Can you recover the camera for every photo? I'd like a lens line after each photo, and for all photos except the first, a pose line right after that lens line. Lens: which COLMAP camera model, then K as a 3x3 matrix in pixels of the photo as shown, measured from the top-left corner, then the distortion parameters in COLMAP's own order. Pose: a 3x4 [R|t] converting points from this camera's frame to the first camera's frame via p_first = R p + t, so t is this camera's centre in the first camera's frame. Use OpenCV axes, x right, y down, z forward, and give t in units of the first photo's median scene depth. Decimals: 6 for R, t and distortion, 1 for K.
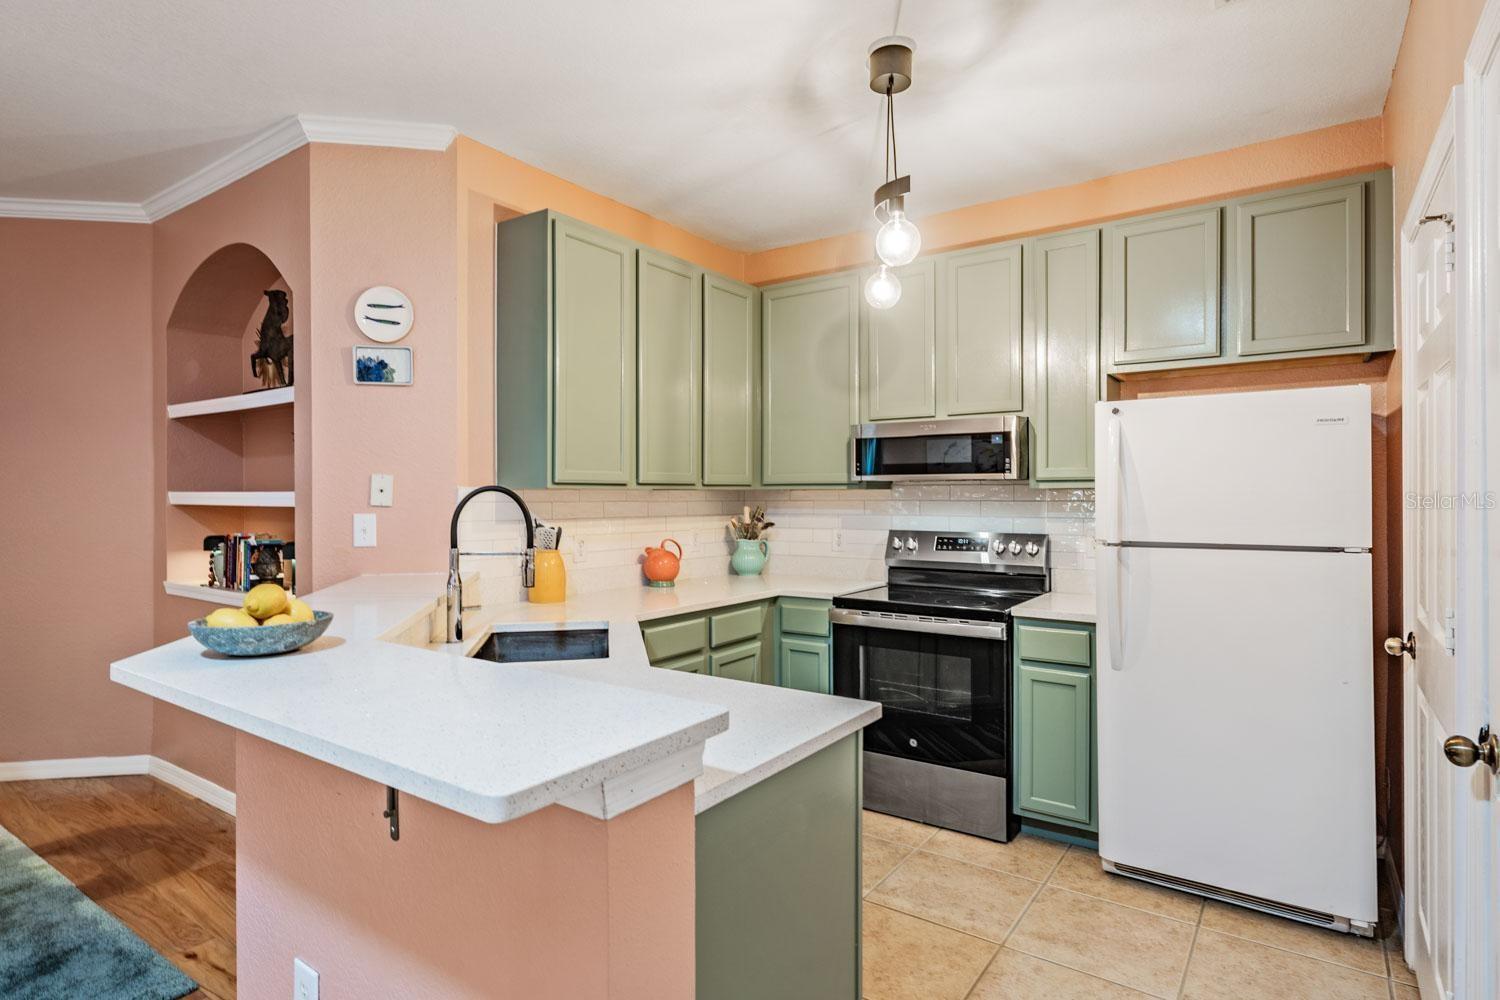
lens RADIAL K [[784.5, 0, 742.3], [0, 784.5, 491.8], [0, 0, 1]] dist [-0.000804, -0.002629]
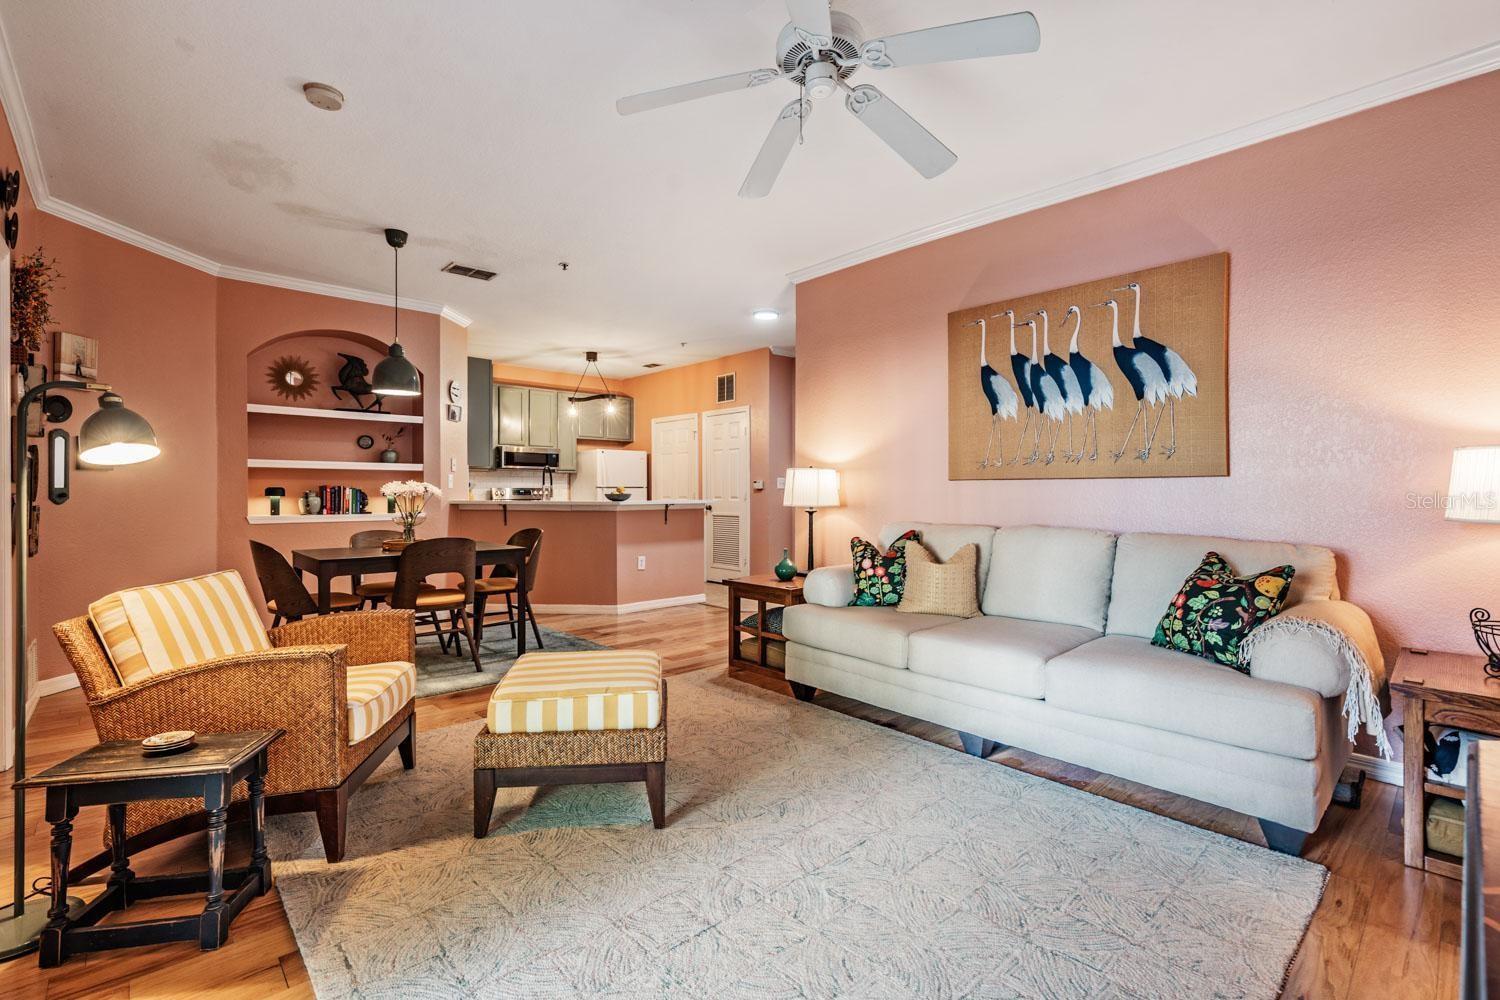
lens RADIAL K [[672.0, 0, 749.6], [0, 672.0, 492.6], [0, 0, 1]] dist [-0.001367, -0.001399]
pose [[0.207378, -0.000470, 0.978261, -2.100903], [-0.002737, 0.999996, 0.001060, 0.071967], [-0.978257, -0.002898, 0.207376, -0.289671]]
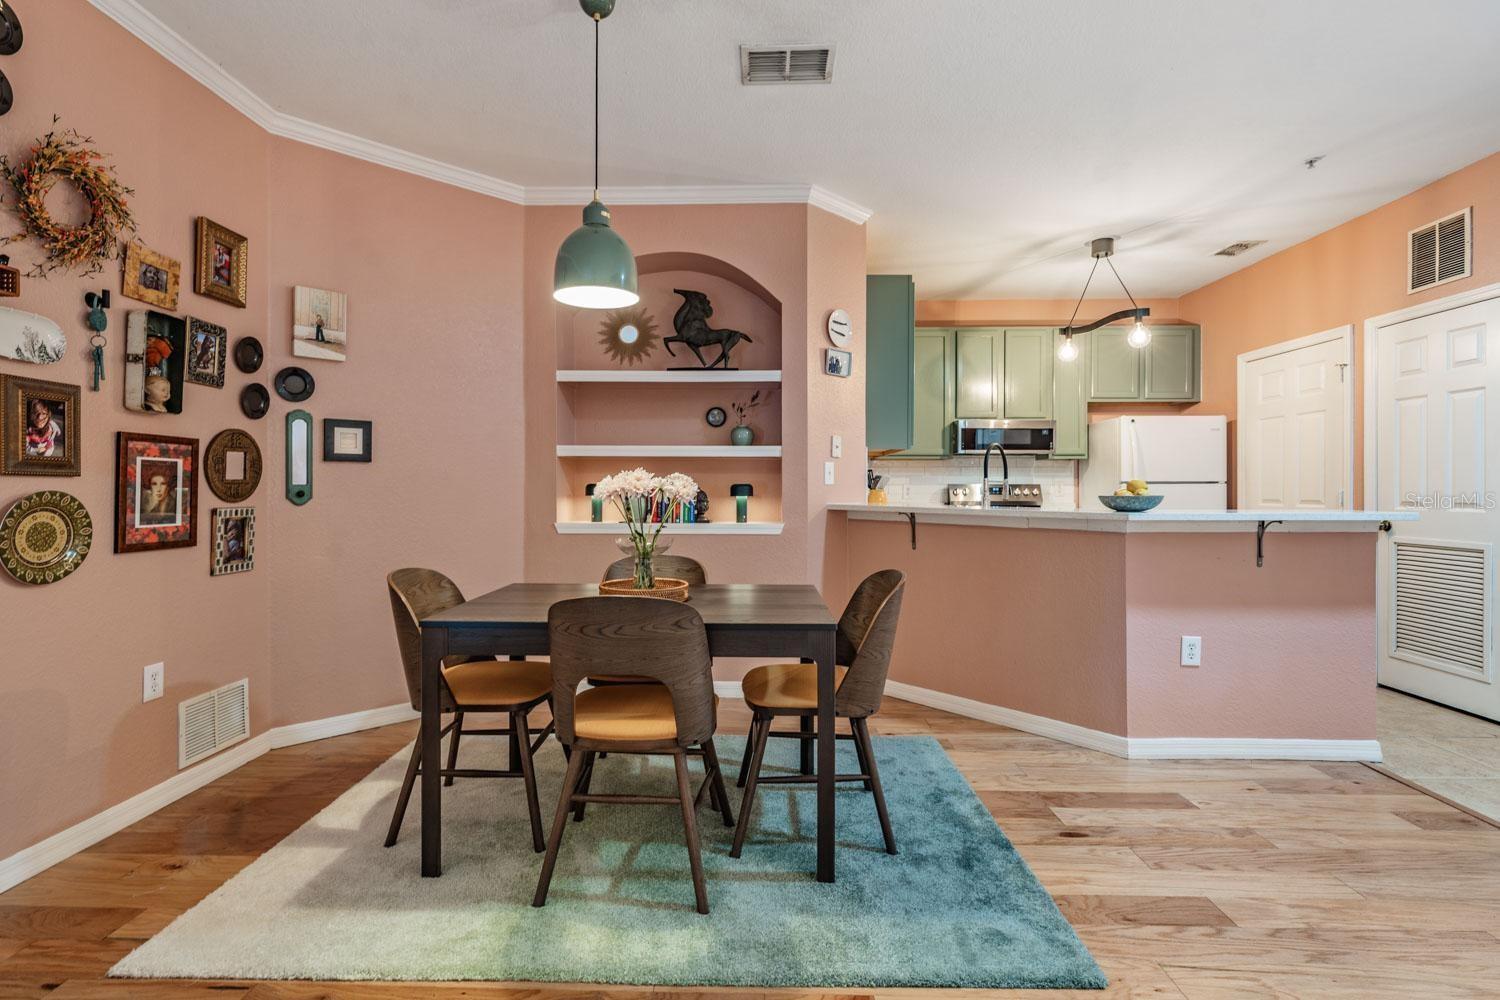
lens RADIAL K [[709.0, 0, 741.2], [0, 709.0, 487.6], [0, 0, 1]] dist [0.001629, 0.000230]
pose [[0.833059, 0.003067, 0.553175, -1.242827], [-0.004405, 0.999990, 0.001090, 0.068601], [-0.553166, -0.003345, 0.833064, -0.017992]]
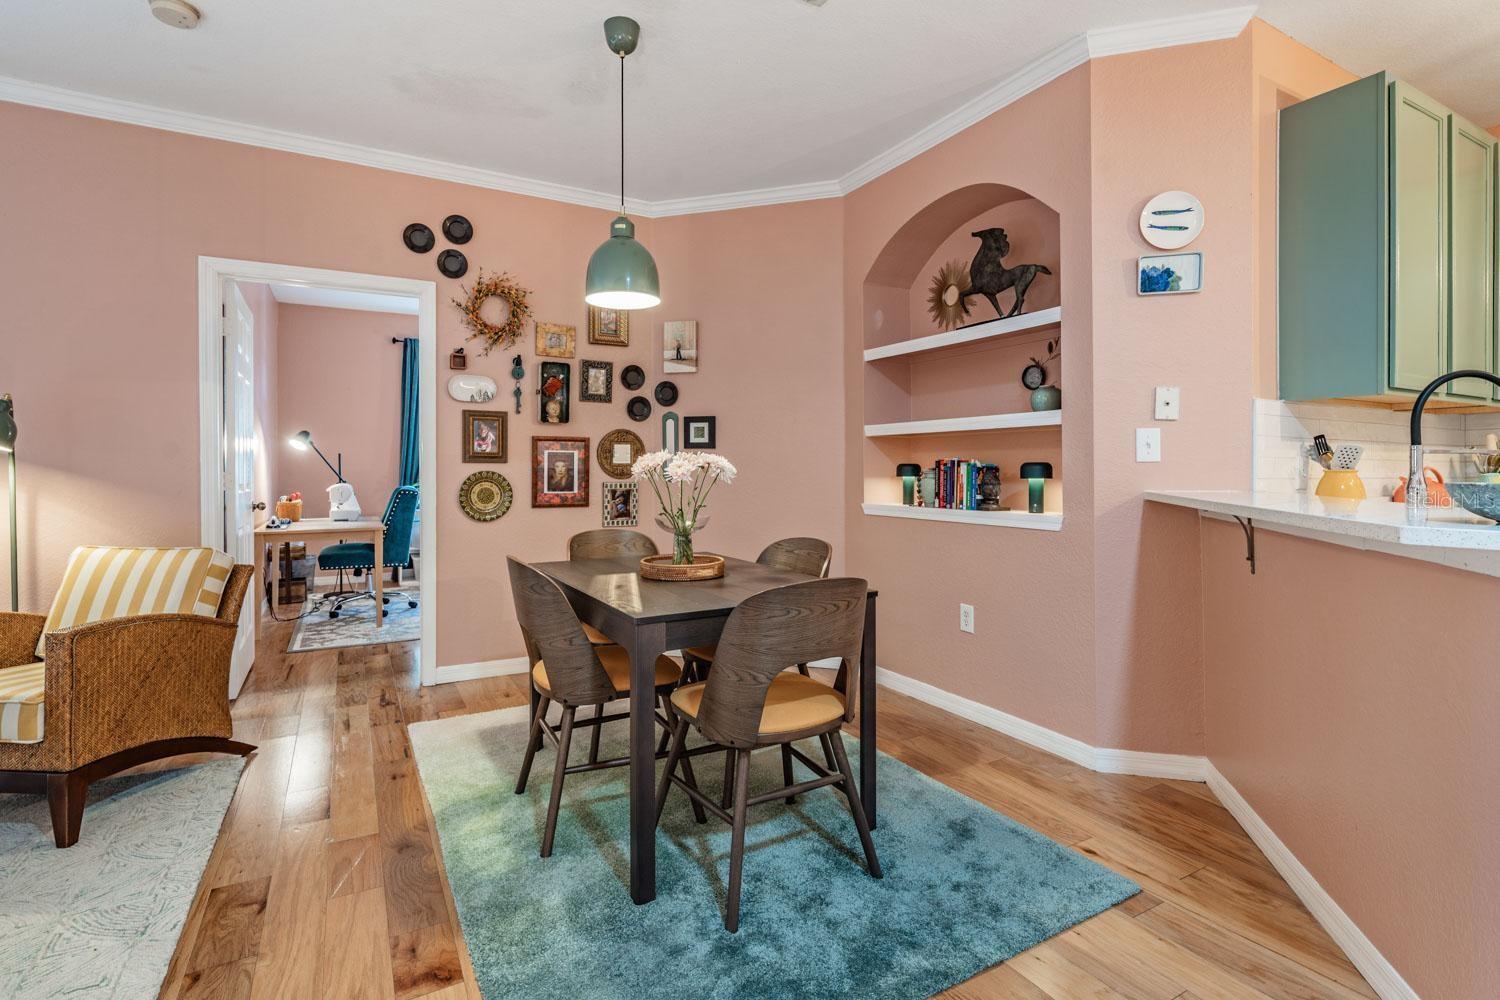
lens RADIAL K [[709.0, 0, 746.7], [0, 709.0, 467.8], [0, 0, 1]] dist [0.001629, 0.000230]
pose [[0.901082, -0.000849, -0.433647, -0.502601], [0.001172, 0.999999, 0.000476, 0.070175], [0.433646, -0.000937, 0.901083, -0.010754]]
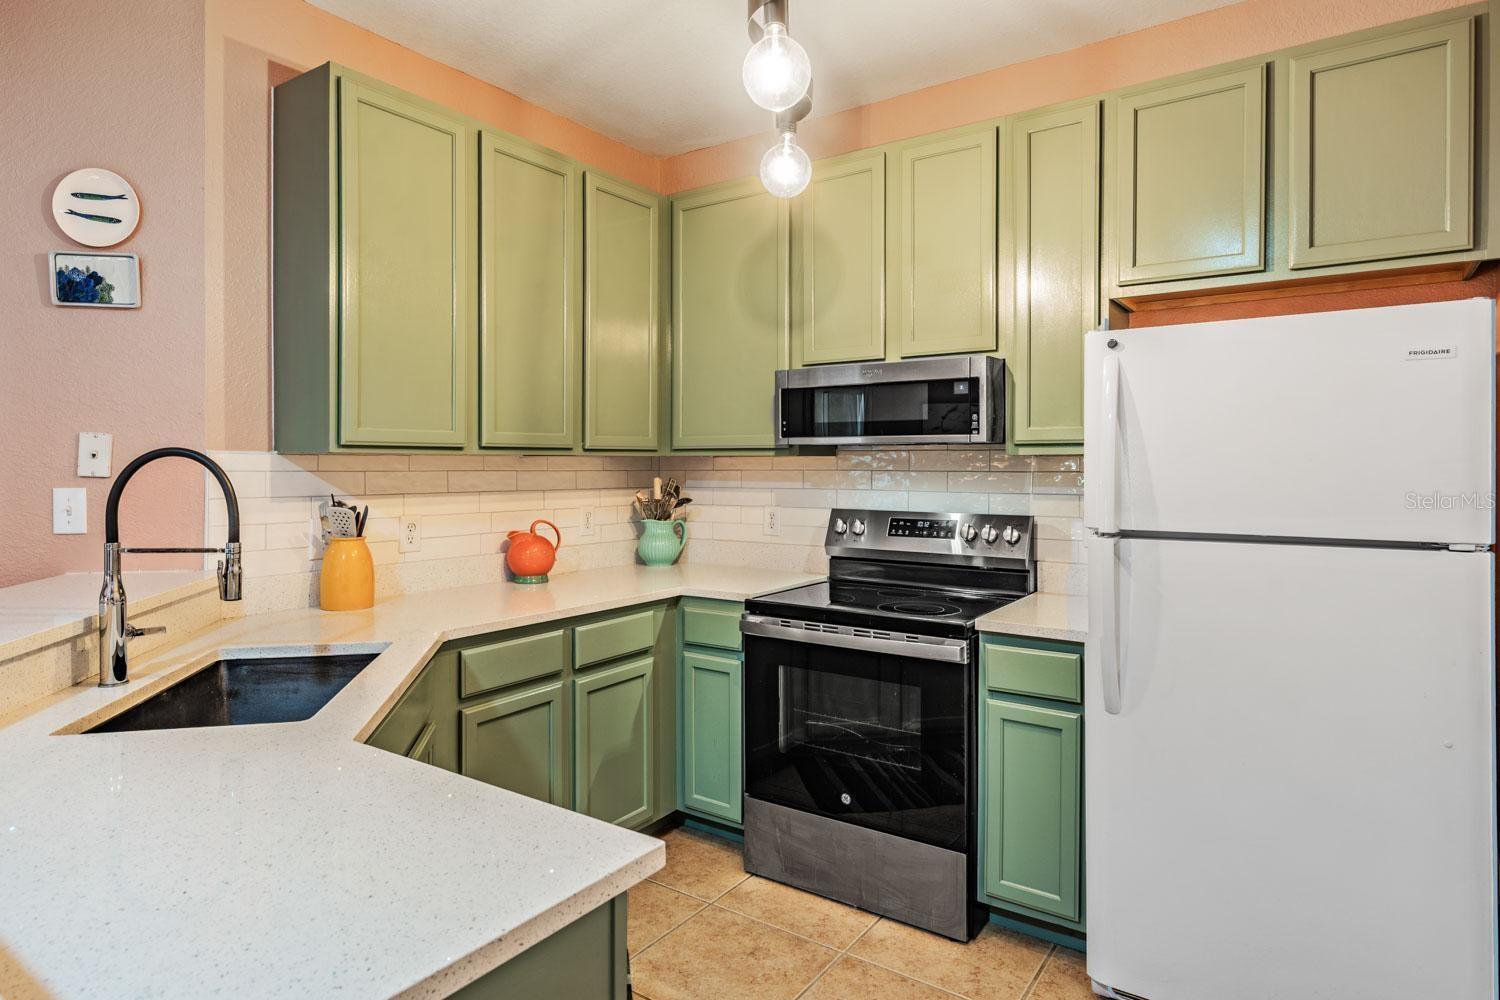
lens RADIAL K [[845.0, 0, 745.0], [0, 845.0, 465.8], [0, 0, 1]] dist [-0.000582, -0.002603]
pose [[0.999961, 0.002566, 0.008399, 0.115793], [-0.002624, 0.999973, 0.006855, 0.001059], [-0.008381, -0.006876, 0.999941, 0.207944]]
